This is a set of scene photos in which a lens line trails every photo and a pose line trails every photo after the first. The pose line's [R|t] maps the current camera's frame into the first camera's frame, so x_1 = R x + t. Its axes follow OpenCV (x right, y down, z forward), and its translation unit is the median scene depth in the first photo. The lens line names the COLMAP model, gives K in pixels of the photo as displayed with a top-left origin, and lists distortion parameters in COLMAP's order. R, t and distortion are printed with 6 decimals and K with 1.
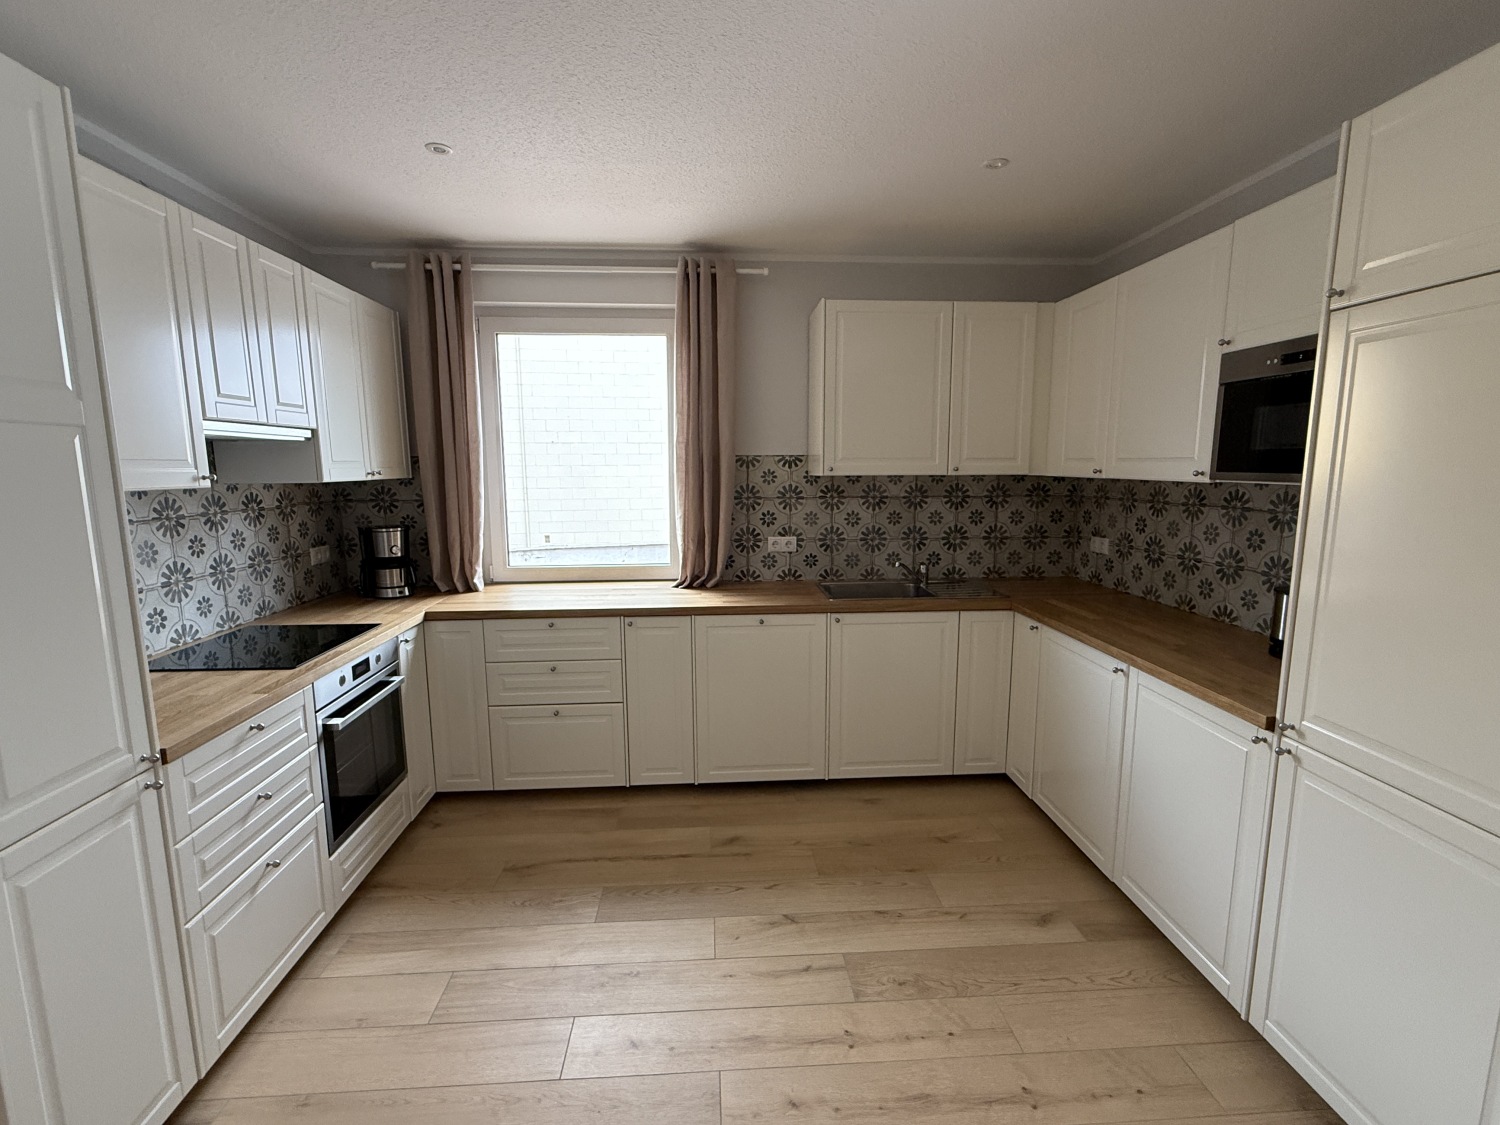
lens RADIAL K [[683.7, 0, 750.0], [0, 683.7, 562.5], [0, 0, 1]] dist [0.000322, 0.000033]
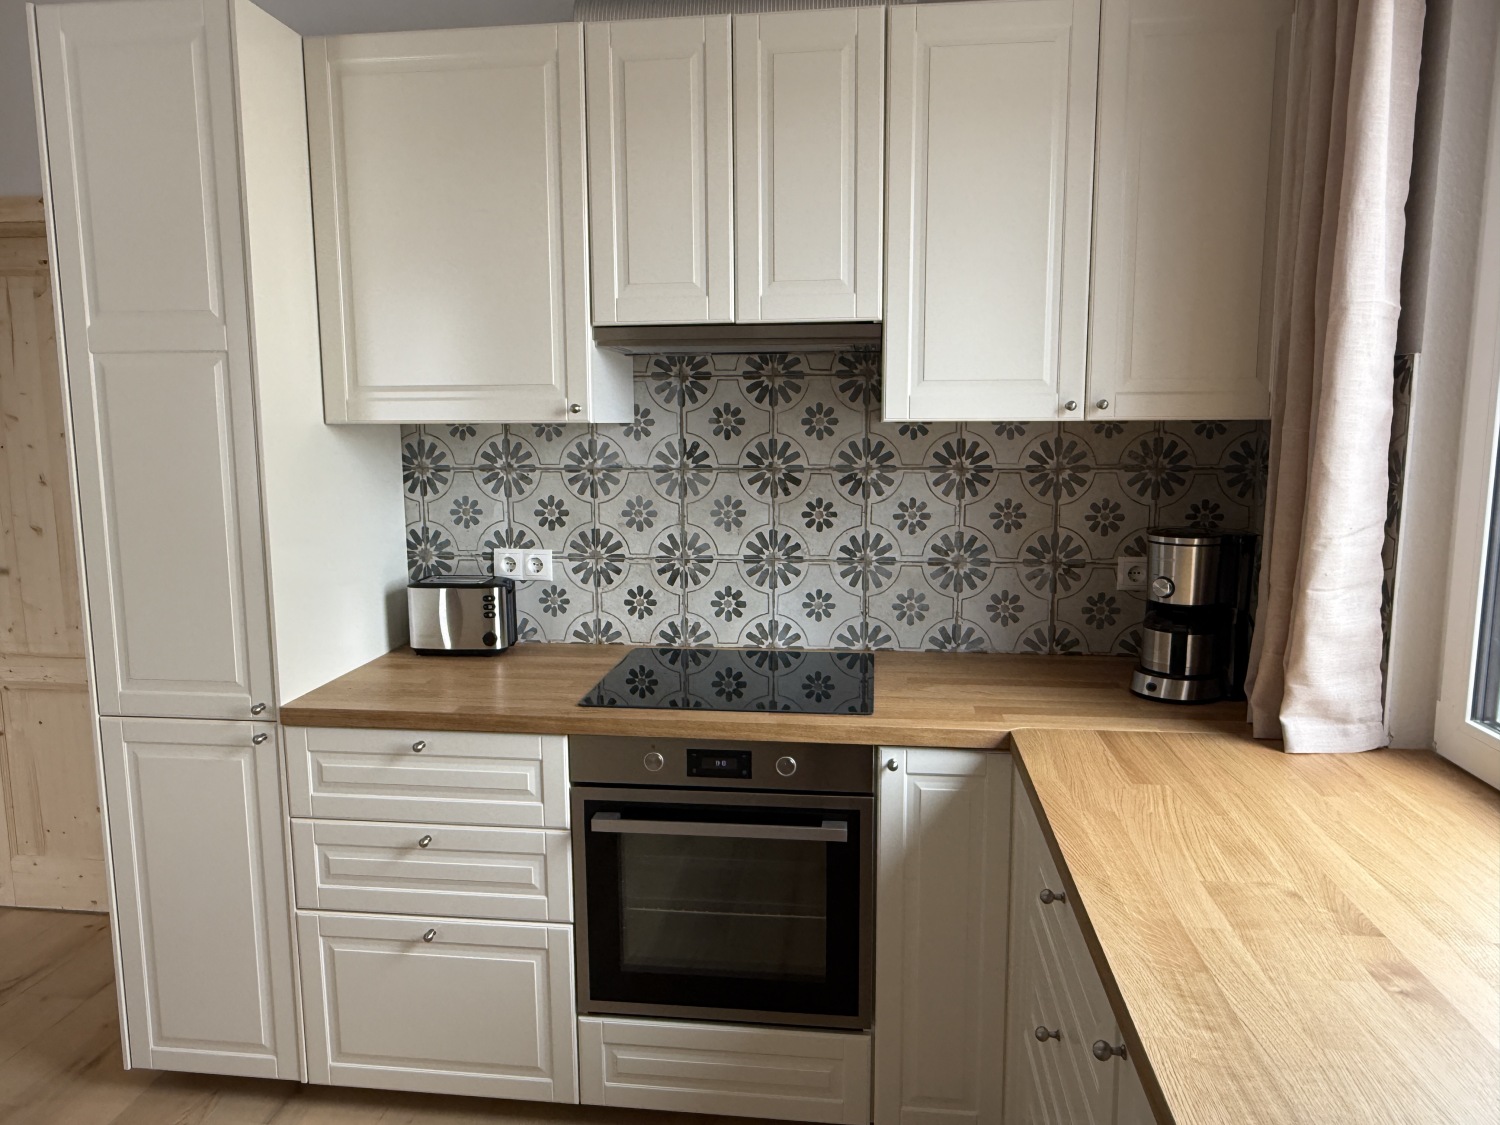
lens RADIAL K [[1045.4, 0, 750.0], [0, 1045.4, 562.5], [0, 0, 1]] dist [-0.000529, 0.000477]
pose [[-0.190144, 0.140466, -0.971656, 0.200142], [-0.134166, 0.976709, 0.167452, -0.135775], [0.972545, 0.162203, -0.166870, 1.078830]]
